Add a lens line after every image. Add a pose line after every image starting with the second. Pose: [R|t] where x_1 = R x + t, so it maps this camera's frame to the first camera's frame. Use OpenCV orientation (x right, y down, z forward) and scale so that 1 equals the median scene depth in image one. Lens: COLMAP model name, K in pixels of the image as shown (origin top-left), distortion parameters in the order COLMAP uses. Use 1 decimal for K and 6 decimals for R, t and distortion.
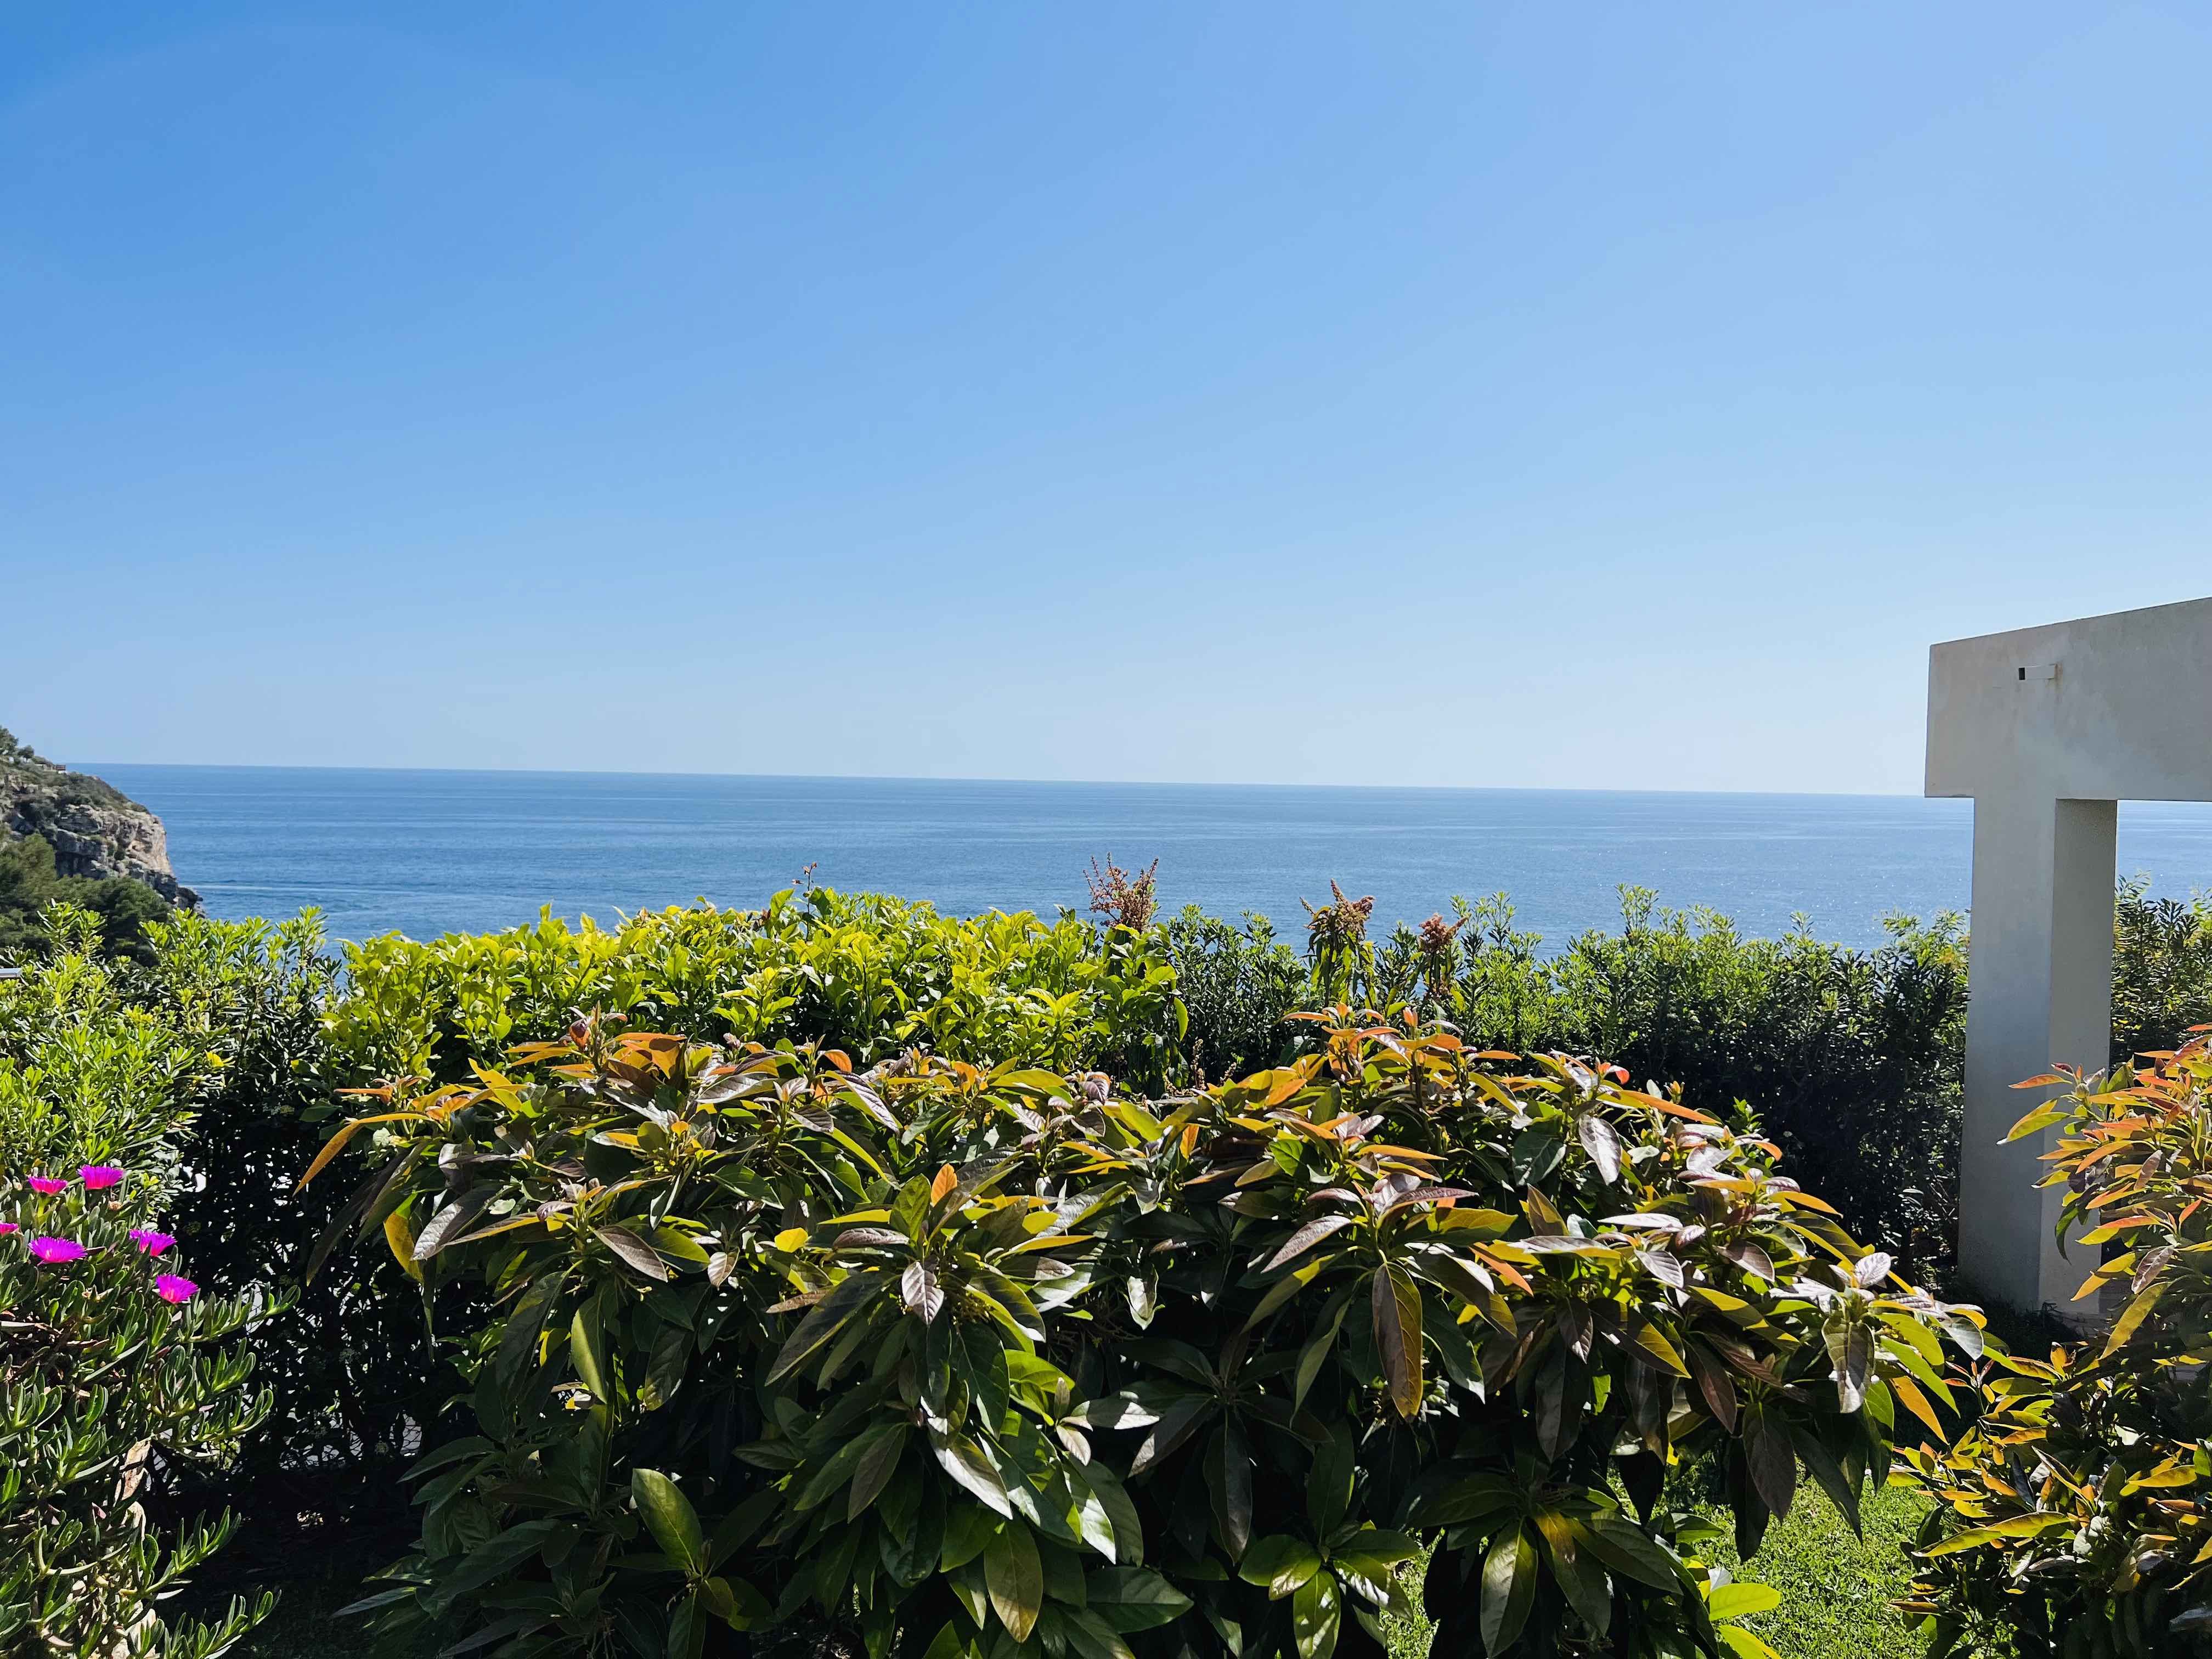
lens RADIAL K [[1649.9, 0, 1081.0], [0, 1649.9, 837.6], [0, 0, 1]] dist [0.071381, -0.059761]
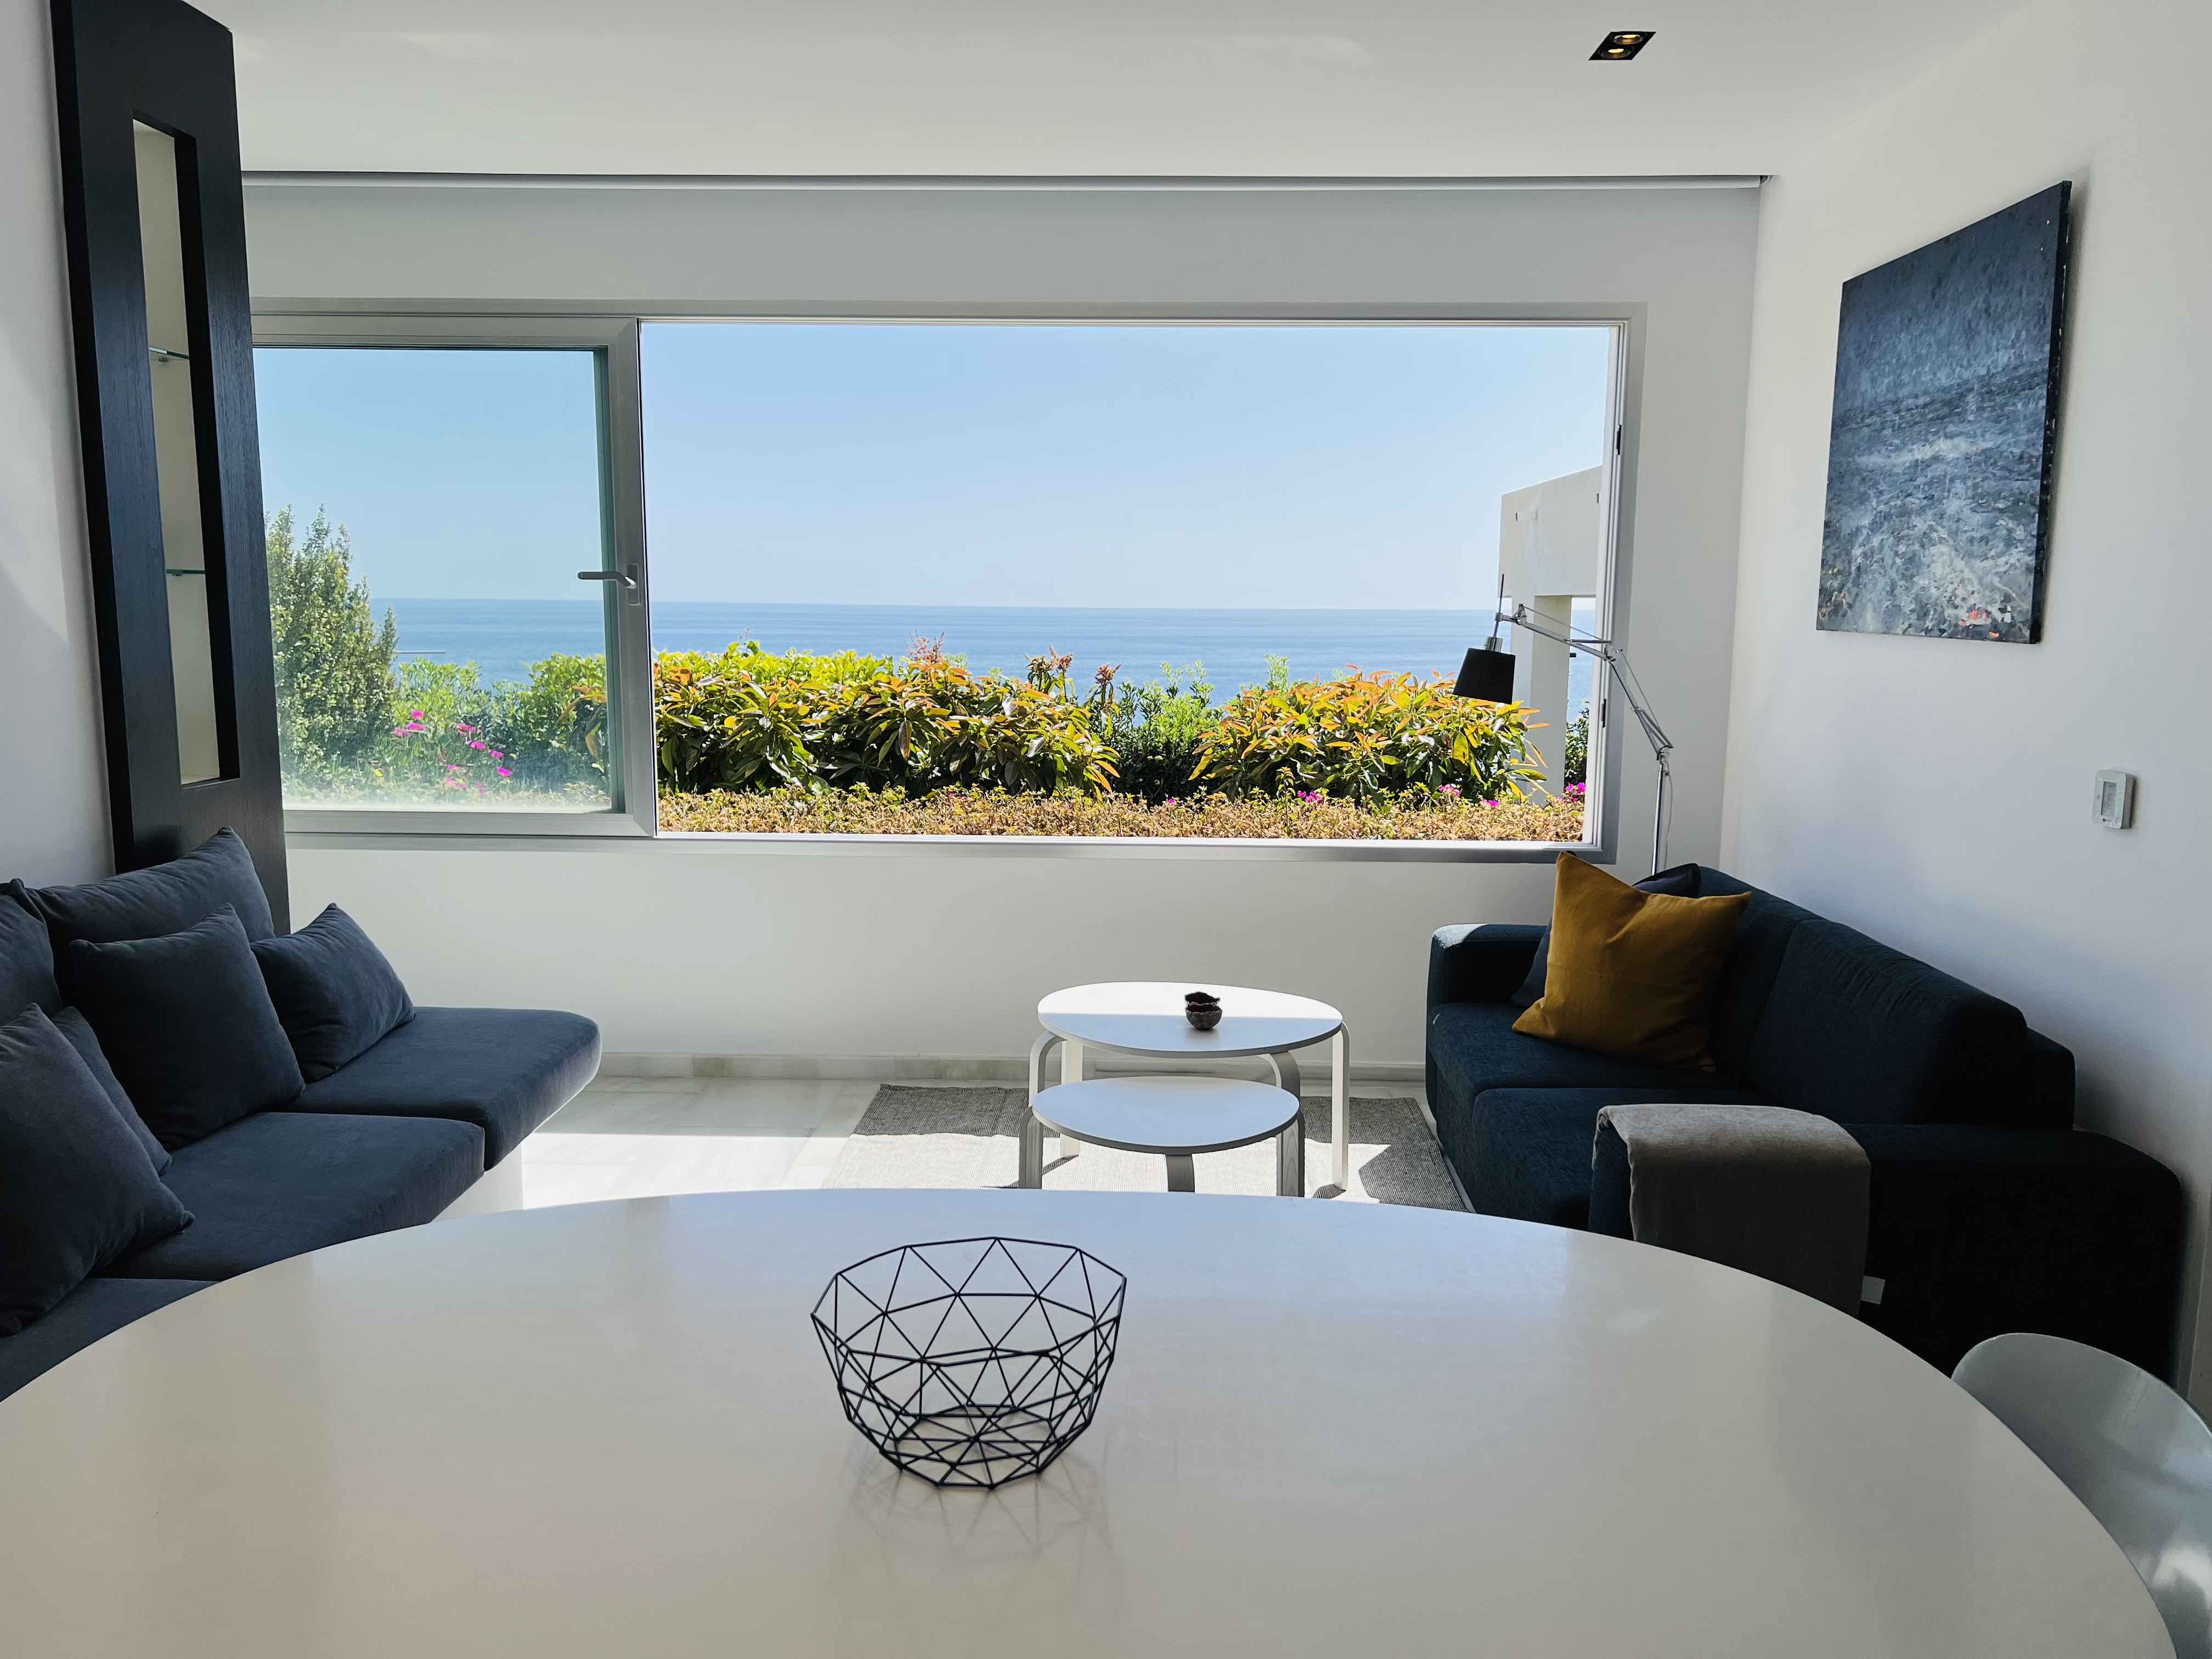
lens RADIAL K [[1649.9, 0, 1081.0], [0, 1649.9, 837.6], [0, 0, 1]] dist [0.071381, -0.059761]
pose [[0.999876, -0.012729, 0.009265, 0.502119], [0.011715, 0.994680, 0.102349, 0.152380], [-0.010519, -0.102228, 0.994705, -2.354373]]
